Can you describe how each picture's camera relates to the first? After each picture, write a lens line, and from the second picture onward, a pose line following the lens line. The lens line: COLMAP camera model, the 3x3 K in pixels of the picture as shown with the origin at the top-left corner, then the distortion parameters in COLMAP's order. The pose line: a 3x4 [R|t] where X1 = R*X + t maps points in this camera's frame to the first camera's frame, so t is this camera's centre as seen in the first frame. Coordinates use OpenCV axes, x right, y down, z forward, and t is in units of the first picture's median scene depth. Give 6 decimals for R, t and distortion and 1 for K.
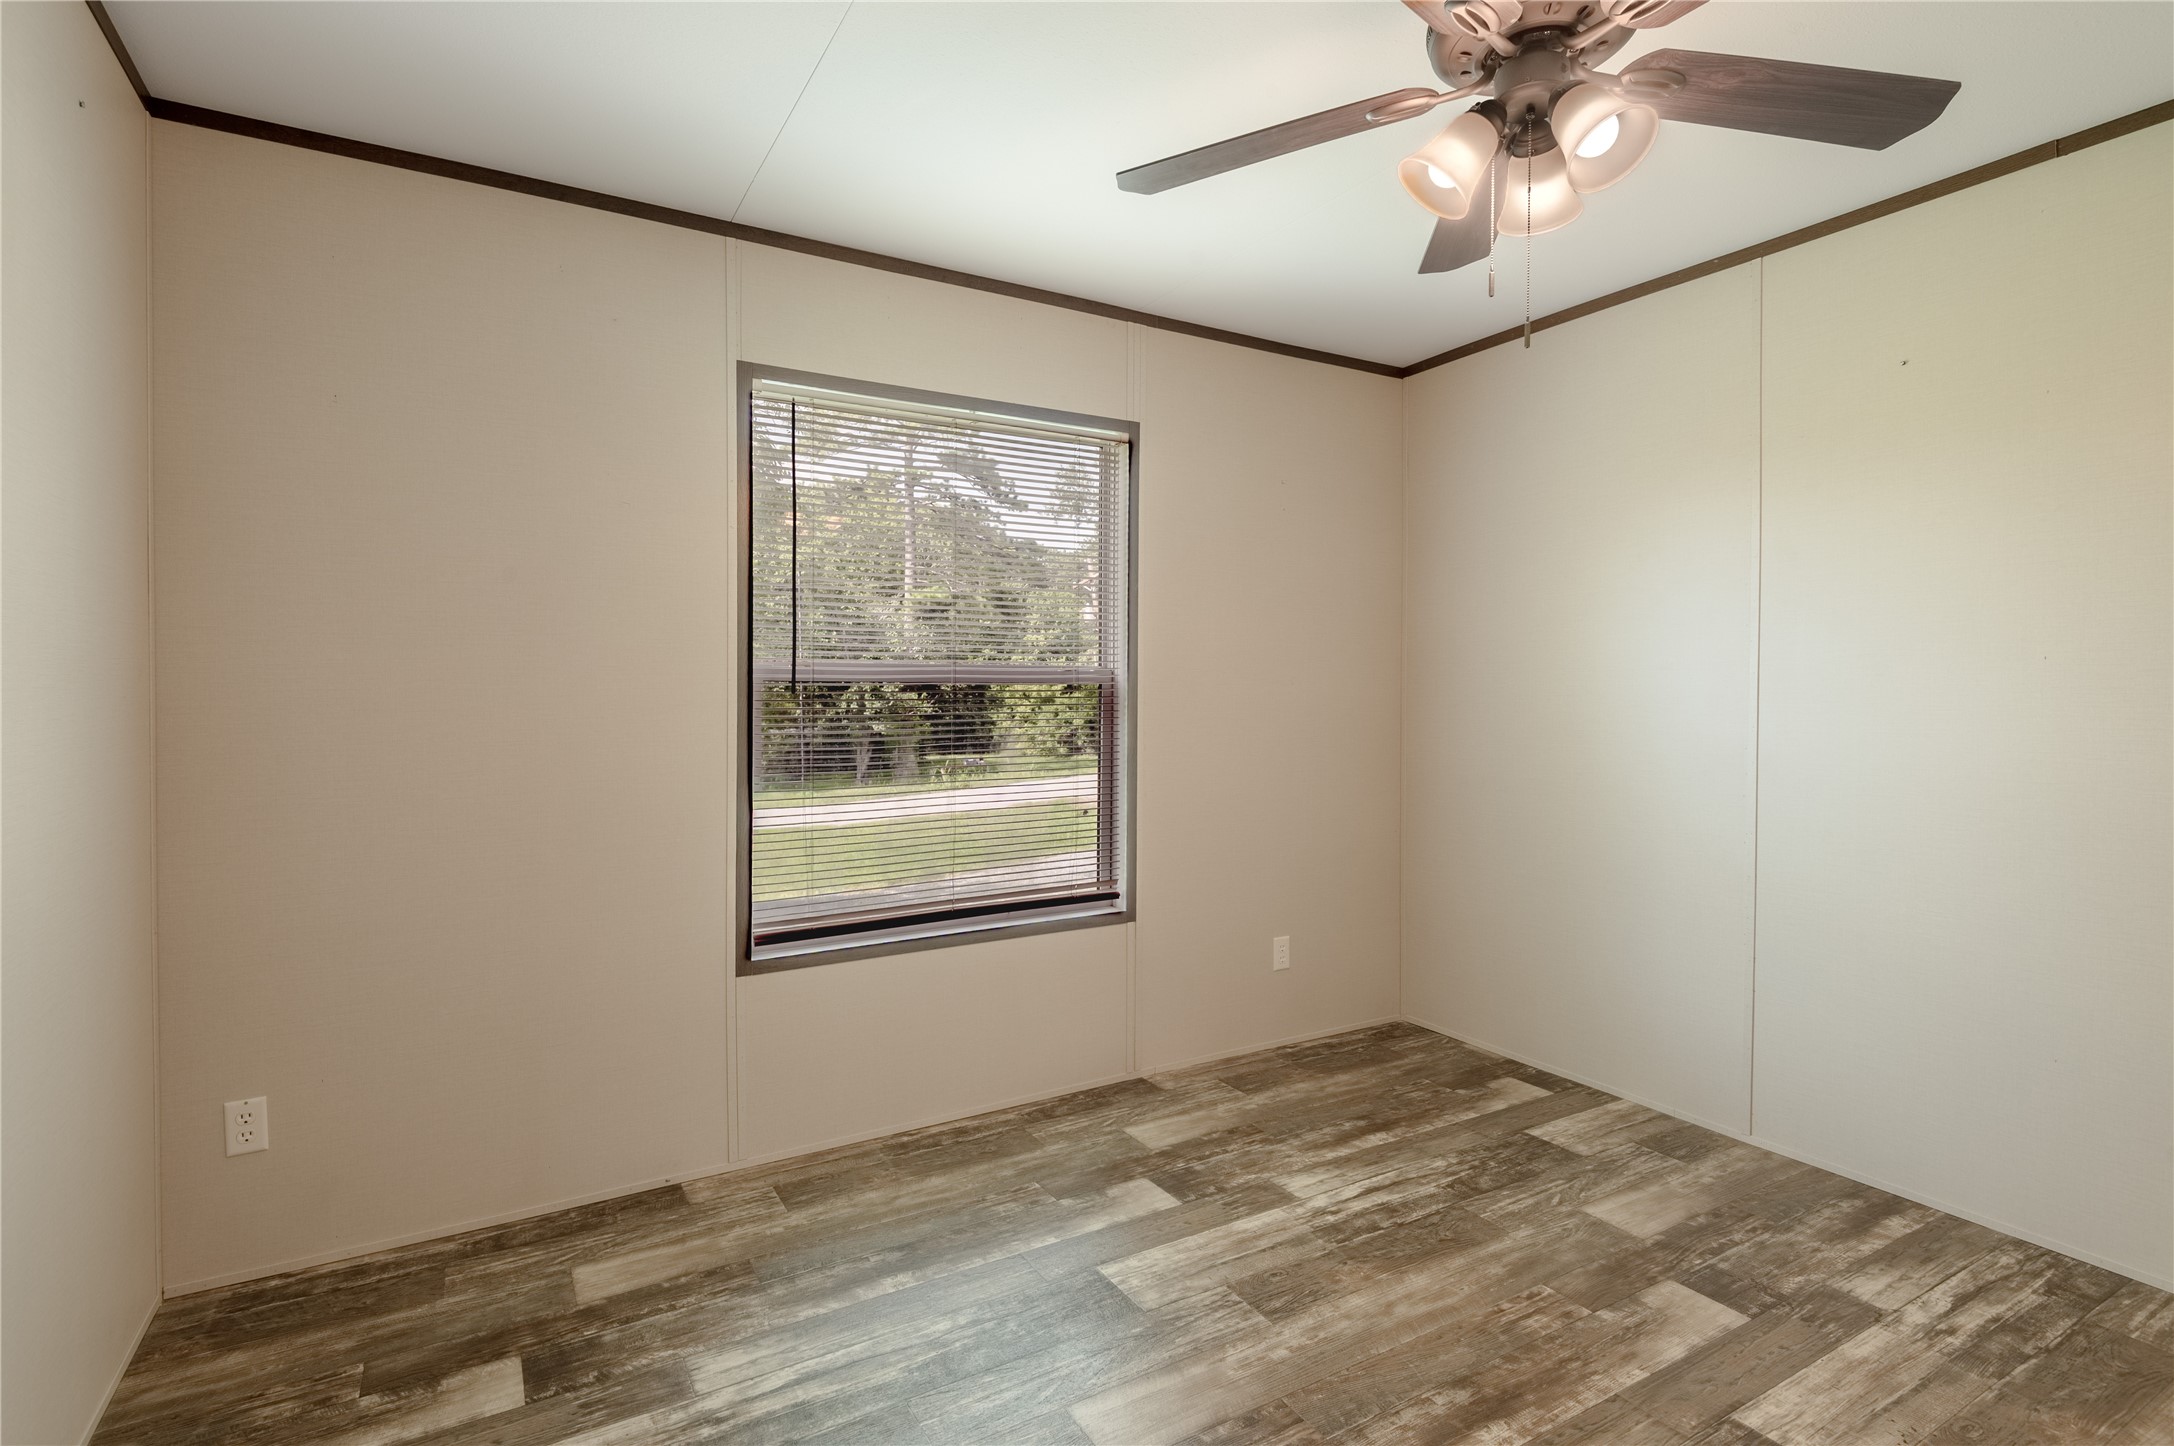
lens RADIAL K [[1048.0, 0, 1083.3], [0, 1048.0, 701.9], [0, 0, 1]] dist [0.034637, -0.015589]
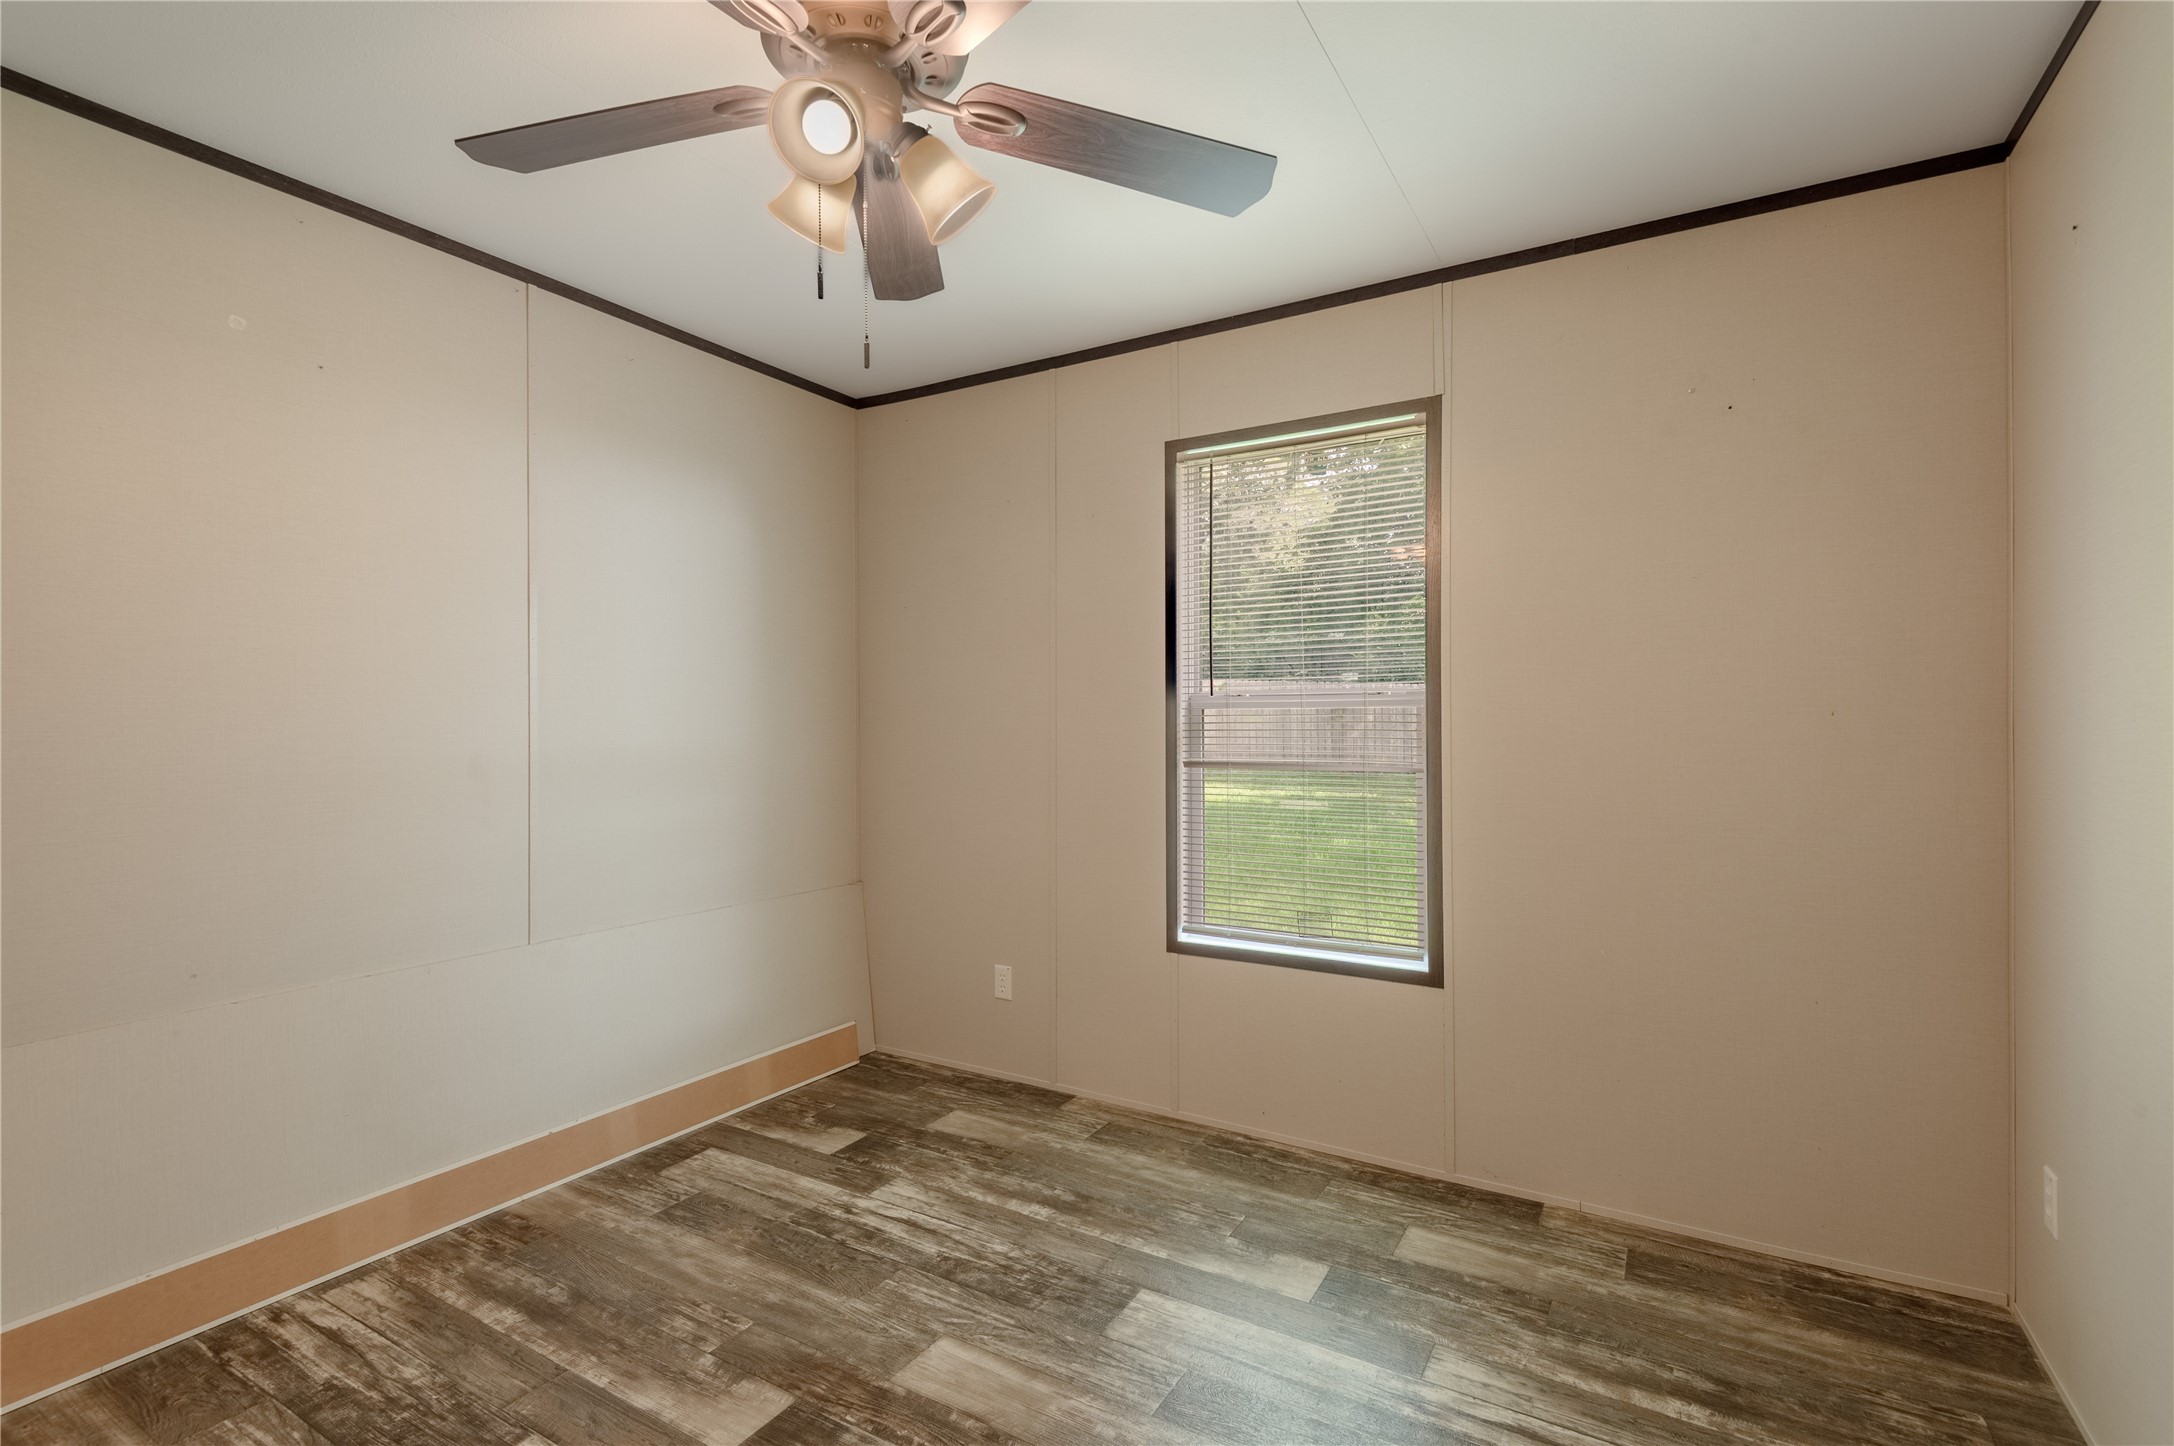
lens RADIAL K [[1020.4, 0, 1093.5], [0, 1020.4, 707.3], [0, 0, 1]] dist [0.032384, -0.017218]
pose [[0.480031, -0.003222, -0.877246, 0.667765], [-0.005932, 0.999958, -0.006919, -0.012784], [0.877232, 0.008526, 0.479992, 0.372207]]
